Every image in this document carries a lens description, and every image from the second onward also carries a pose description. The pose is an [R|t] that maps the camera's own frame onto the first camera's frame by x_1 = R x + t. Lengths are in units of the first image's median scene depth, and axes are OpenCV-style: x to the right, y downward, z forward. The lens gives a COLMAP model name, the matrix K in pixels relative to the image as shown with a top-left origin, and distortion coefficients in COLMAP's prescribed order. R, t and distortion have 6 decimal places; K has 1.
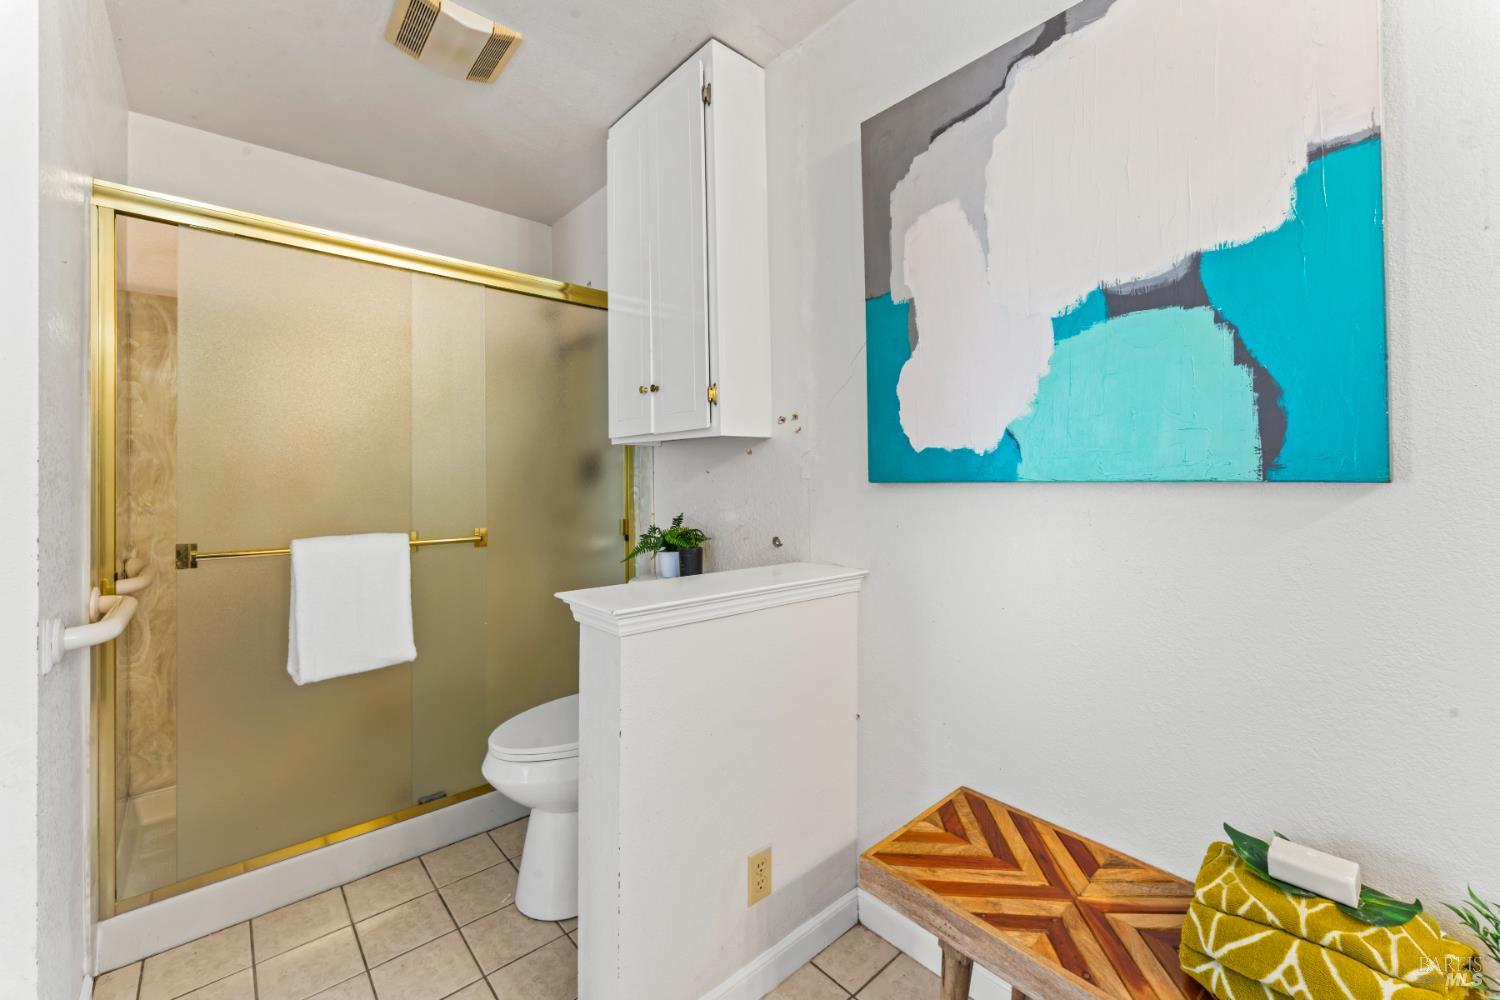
lens RADIAL K [[603.5, 0, 753.3], [0, 603.5, 484.8], [0, 0, 1]] dist [-0.004018, -0.000626]
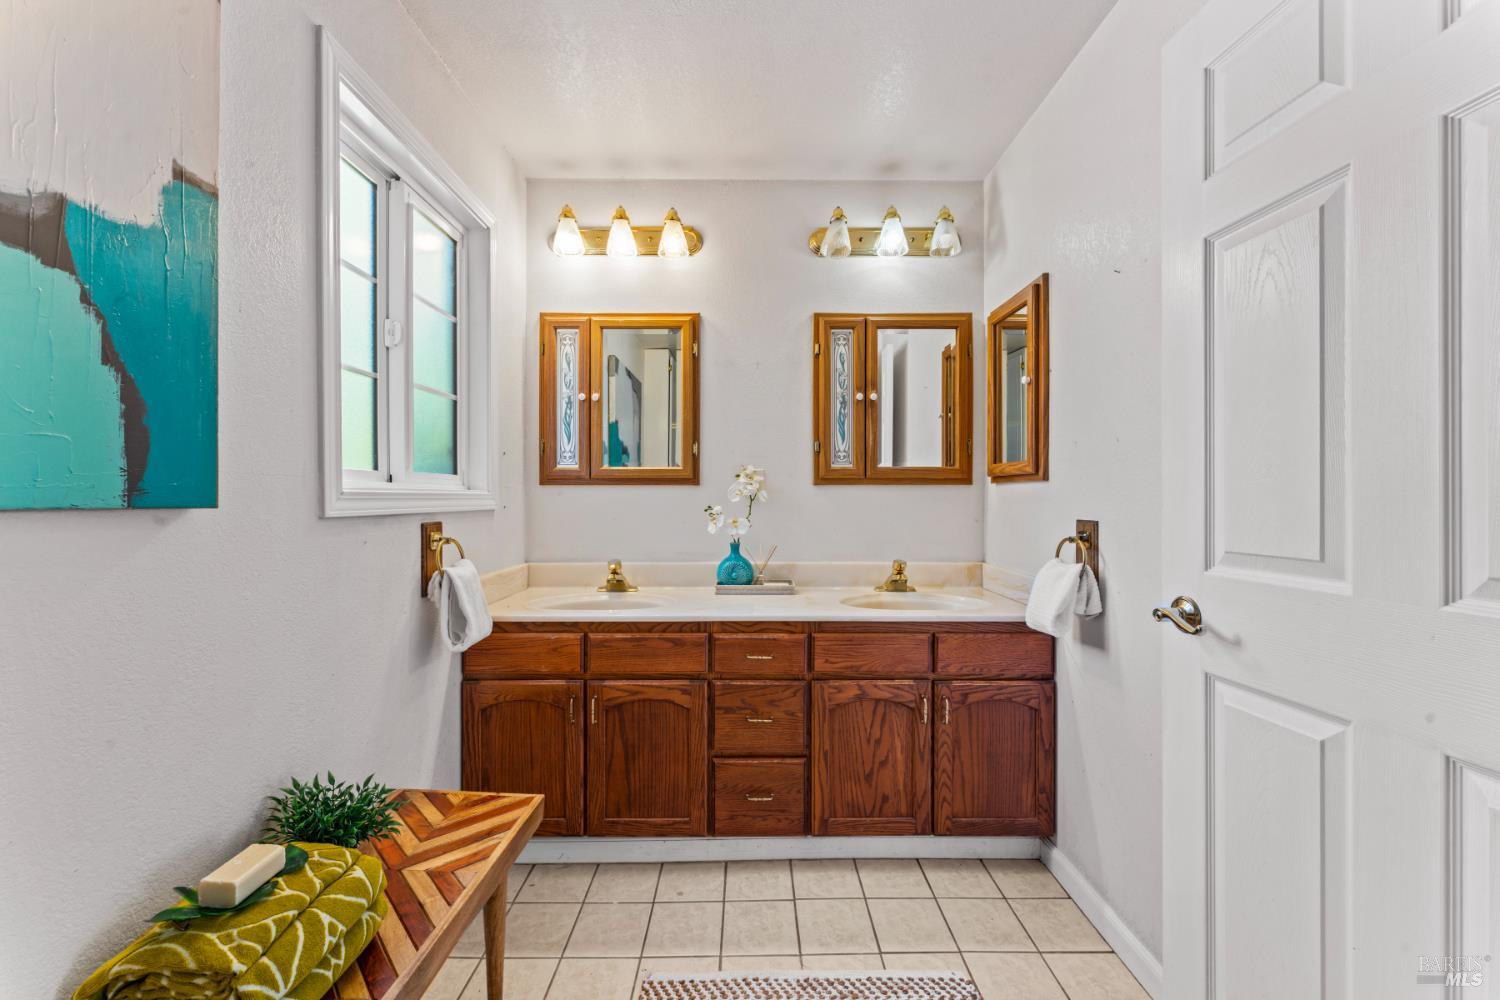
lens RADIAL K [[603.5, 0, 752.6], [0, 603.5, 499.8], [0, 0, 1]] dist [-0.004018, -0.000626]
pose [[-0.749250, 0.001992, 0.662284, -0.391018], [0.006836, 0.999965, 0.004727, -0.015723], [-0.662252, 0.008069, -0.749238, 1.046878]]
